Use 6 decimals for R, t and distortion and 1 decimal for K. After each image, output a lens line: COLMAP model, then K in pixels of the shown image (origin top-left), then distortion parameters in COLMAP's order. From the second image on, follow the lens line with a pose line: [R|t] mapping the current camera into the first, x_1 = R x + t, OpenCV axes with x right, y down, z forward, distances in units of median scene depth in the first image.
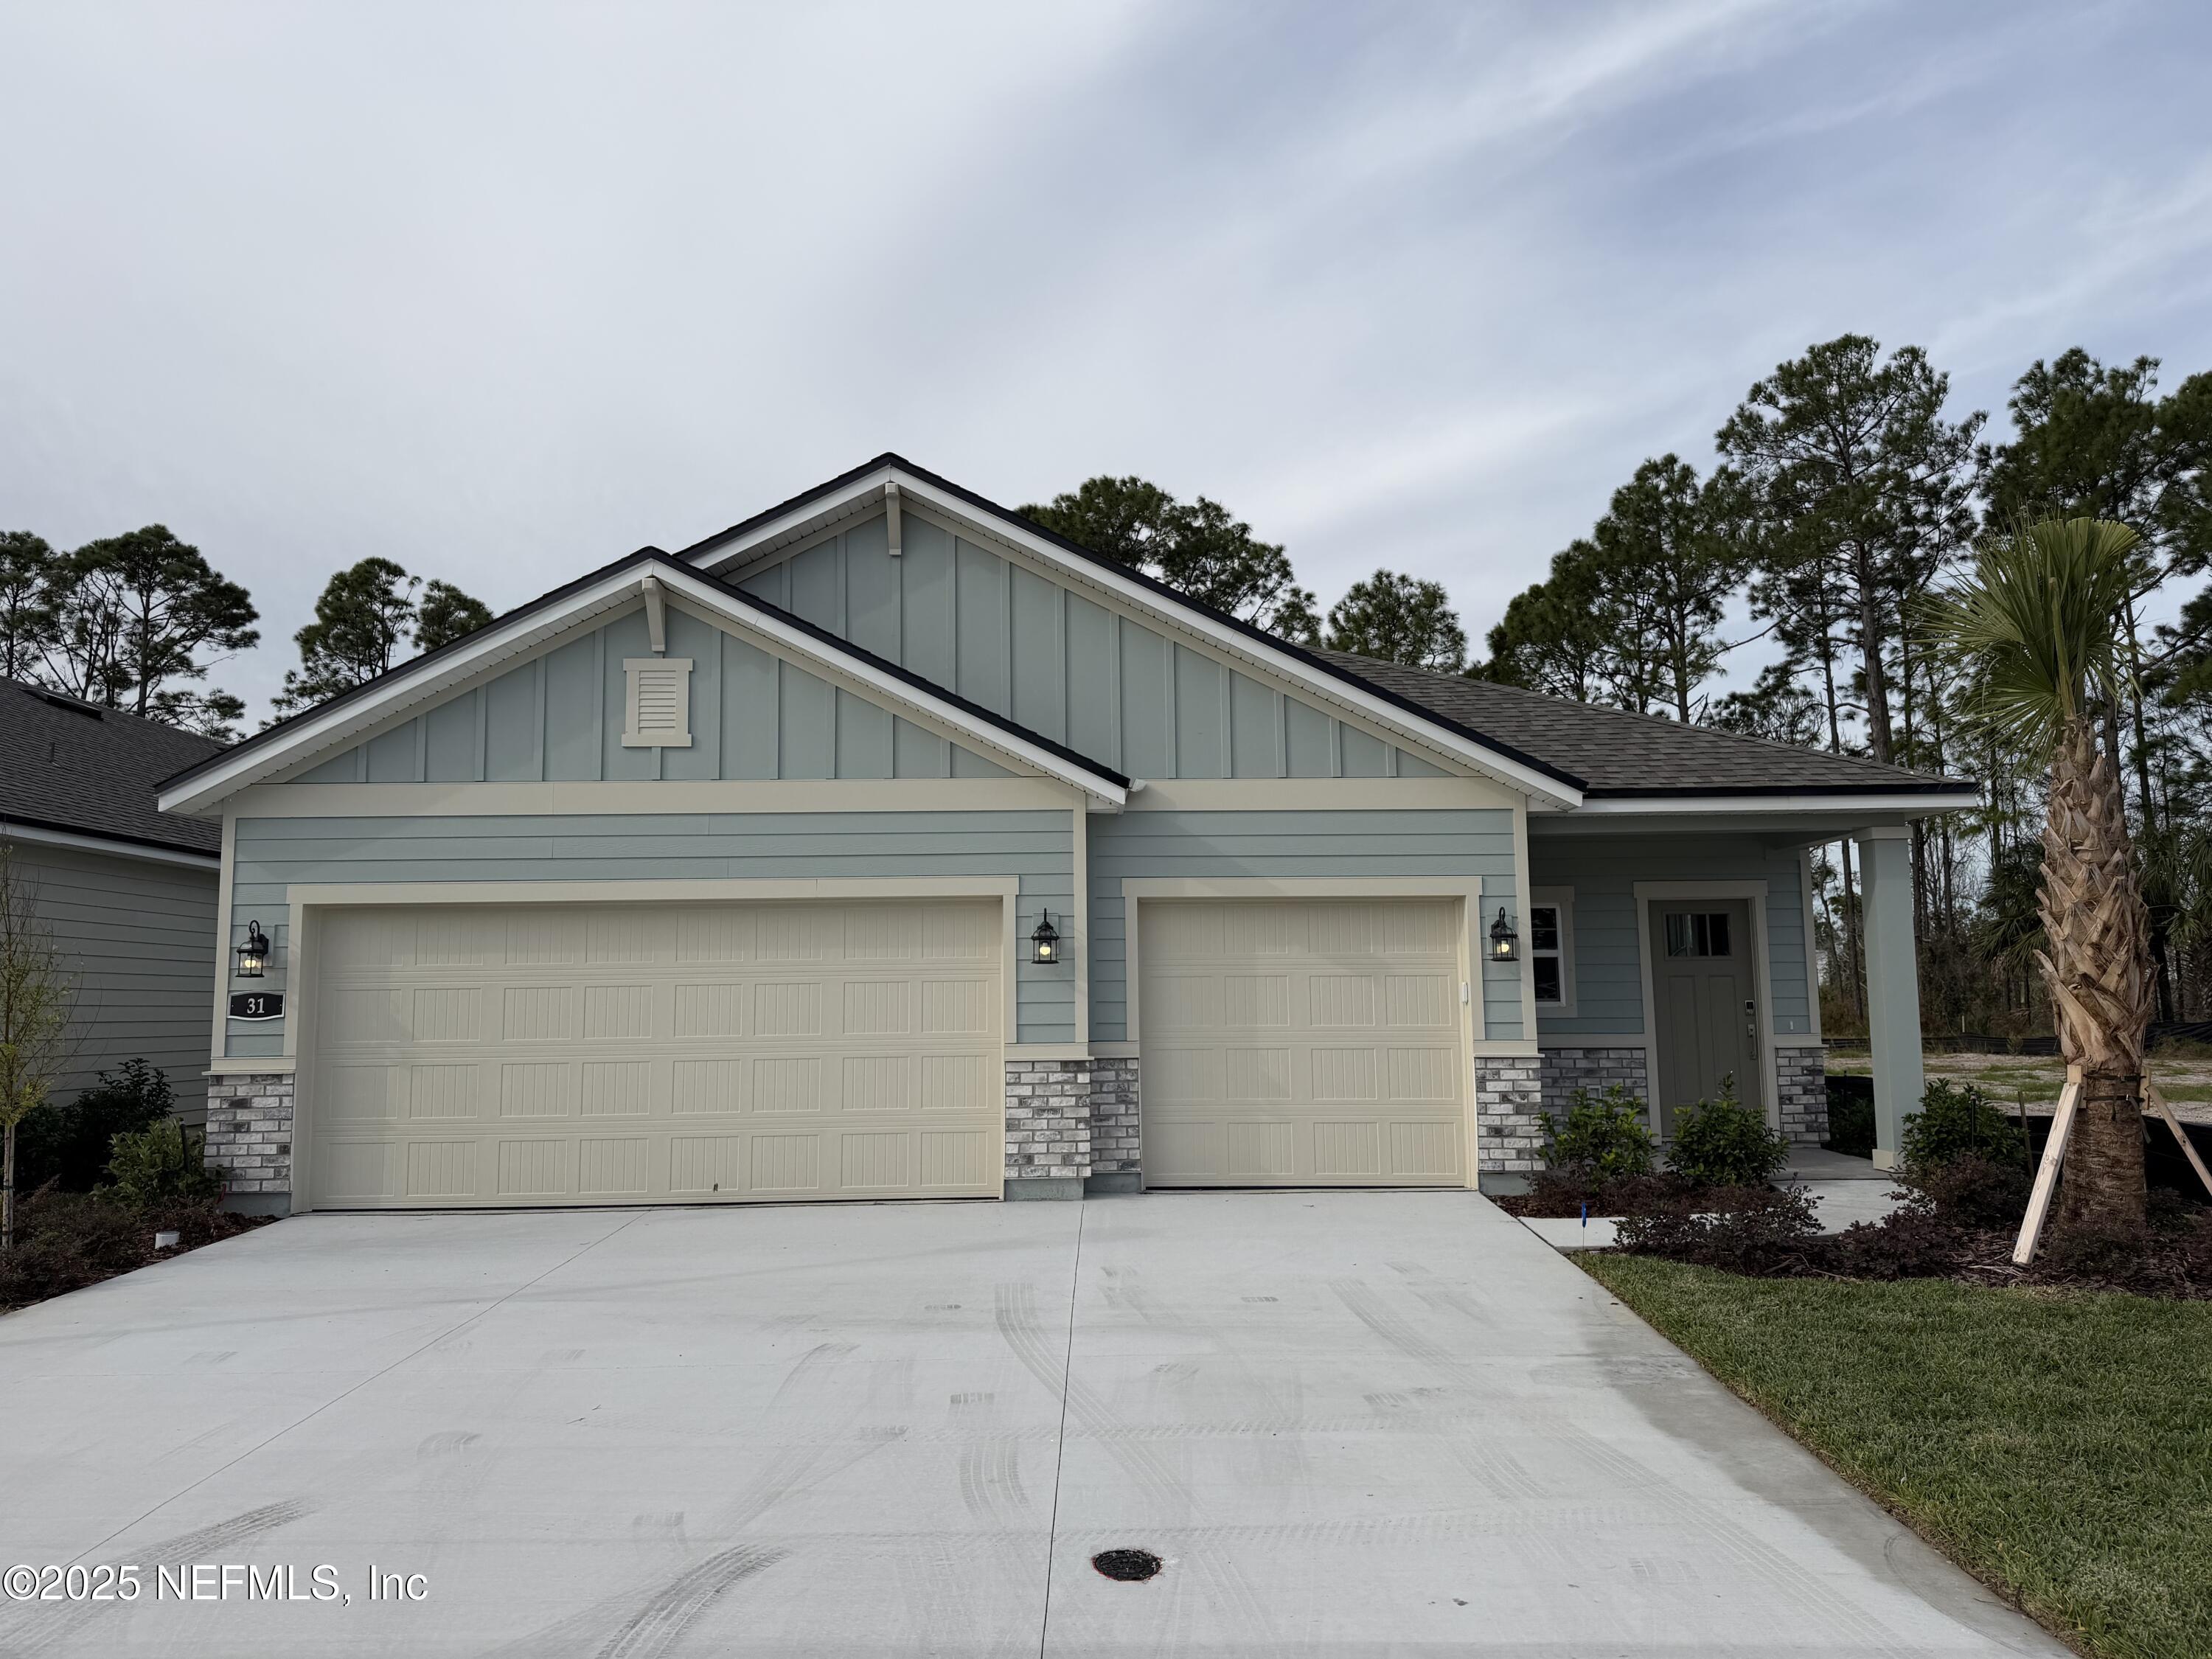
lens RADIAL K [[1546.8, 0, 1098.2], [0, 1546.8, 864.7], [0, 0, 1]] dist [0.059903, -0.071413]
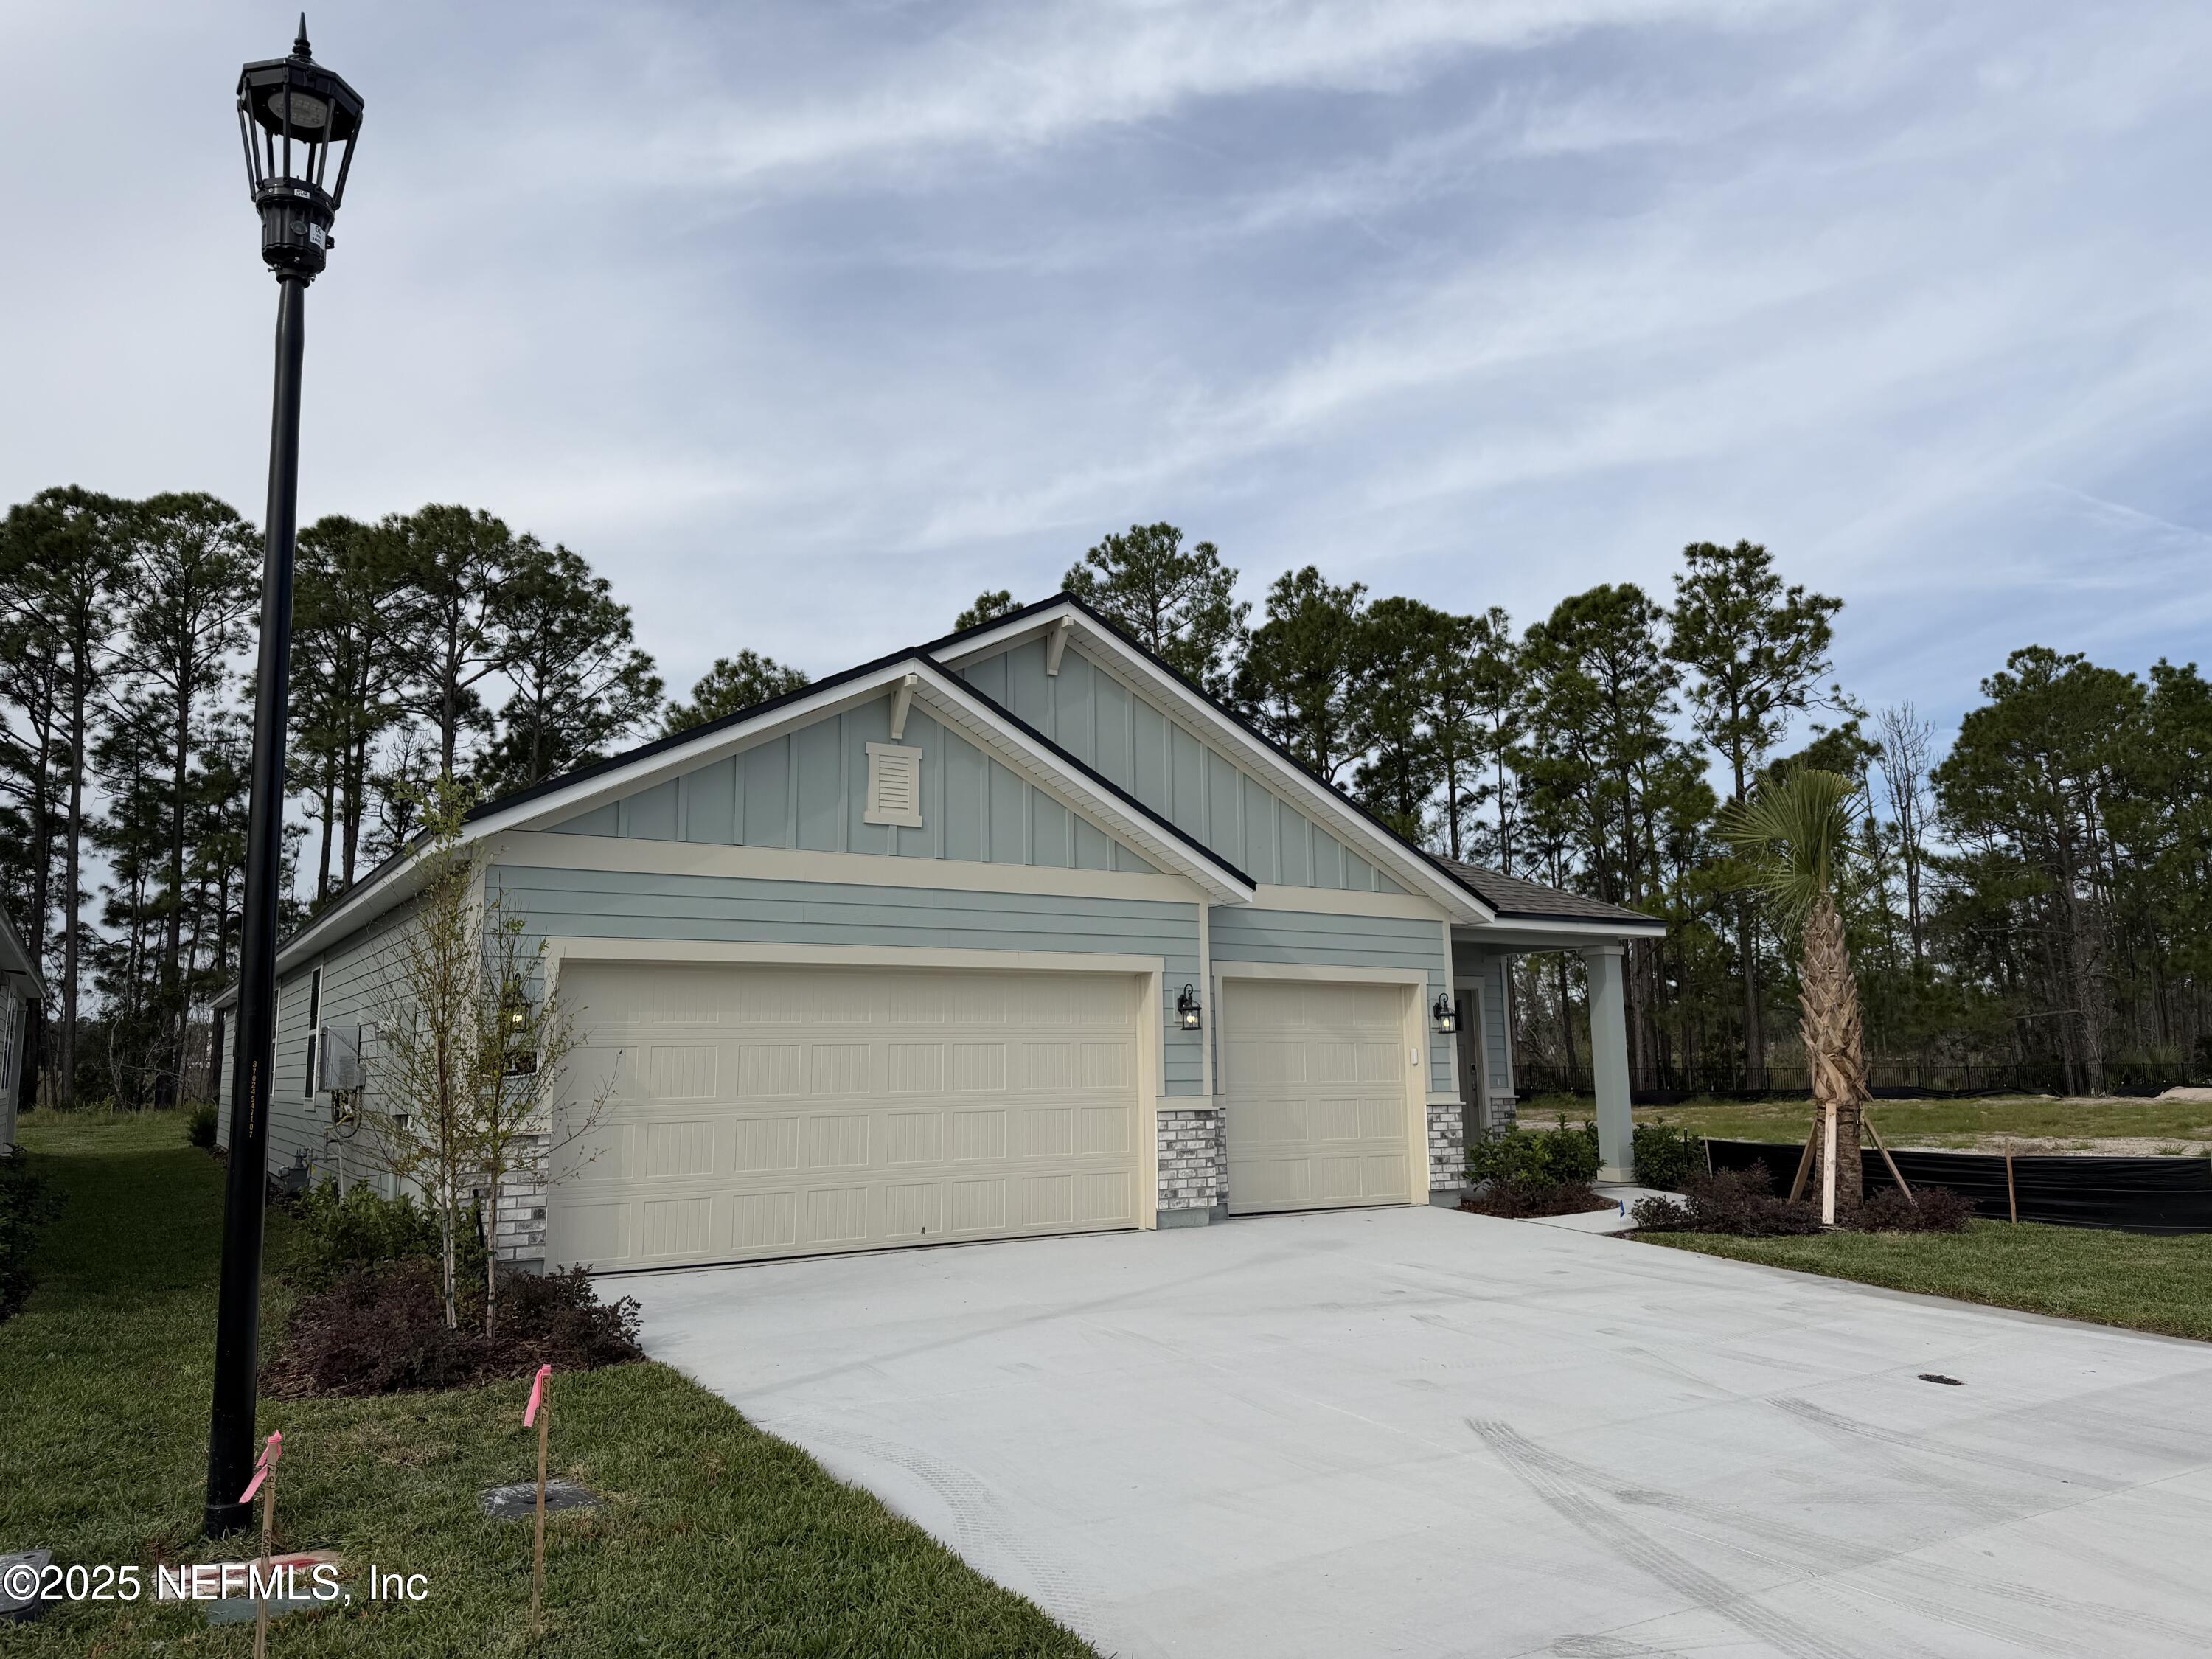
lens RADIAL K [[1546.8, 0, 1102.8], [0, 1546.8, 838.0], [0, 0, 1]] dist [0.059903, -0.071413]
pose [[0.847567, 0.079953, 0.524631, -0.723211], [-0.047752, 0.996066, -0.074653, 0.007444], [-0.528535, 0.038221, 0.848050, -0.001949]]
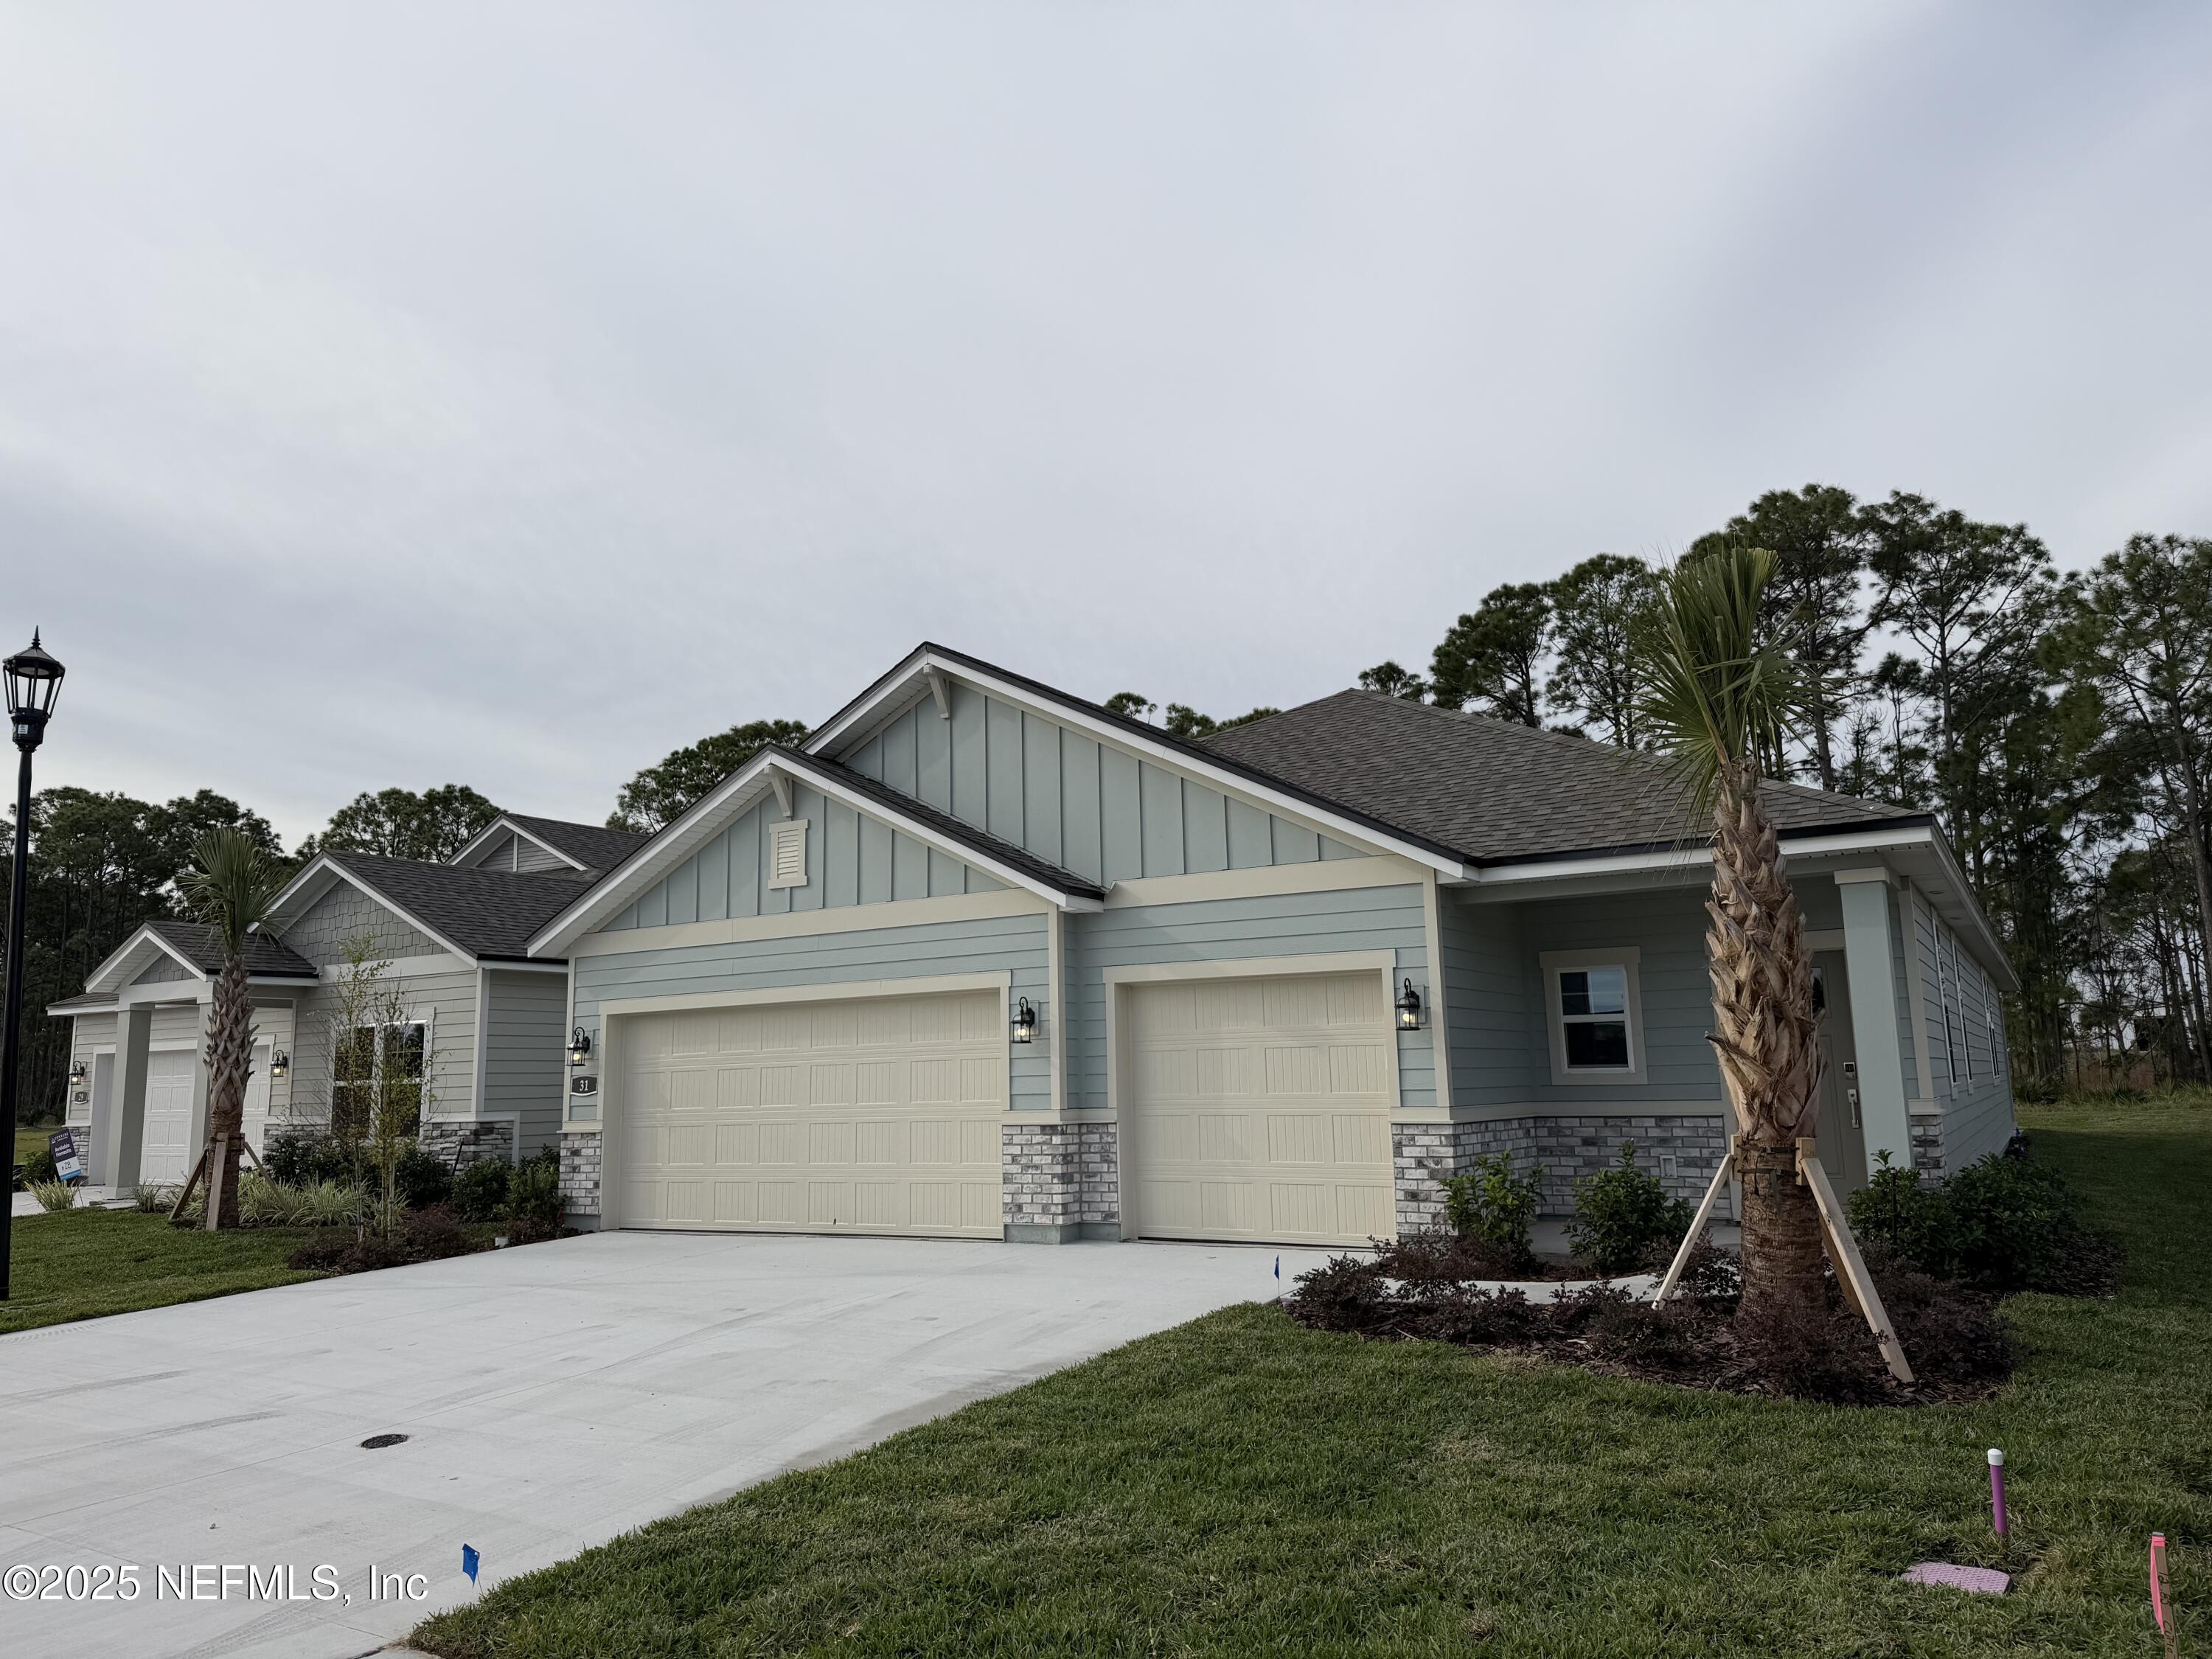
lens RADIAL K [[1546.8, 0, 1094.3], [0, 1546.8, 840.7], [0, 0, 1]] dist [0.059903, -0.071413]
pose [[0.847199, -0.091537, -0.523331, 0.640842], [0.062505, 0.995377, -0.072917, -0.001986], [0.527586, 0.029064, 0.849004, 0.000377]]
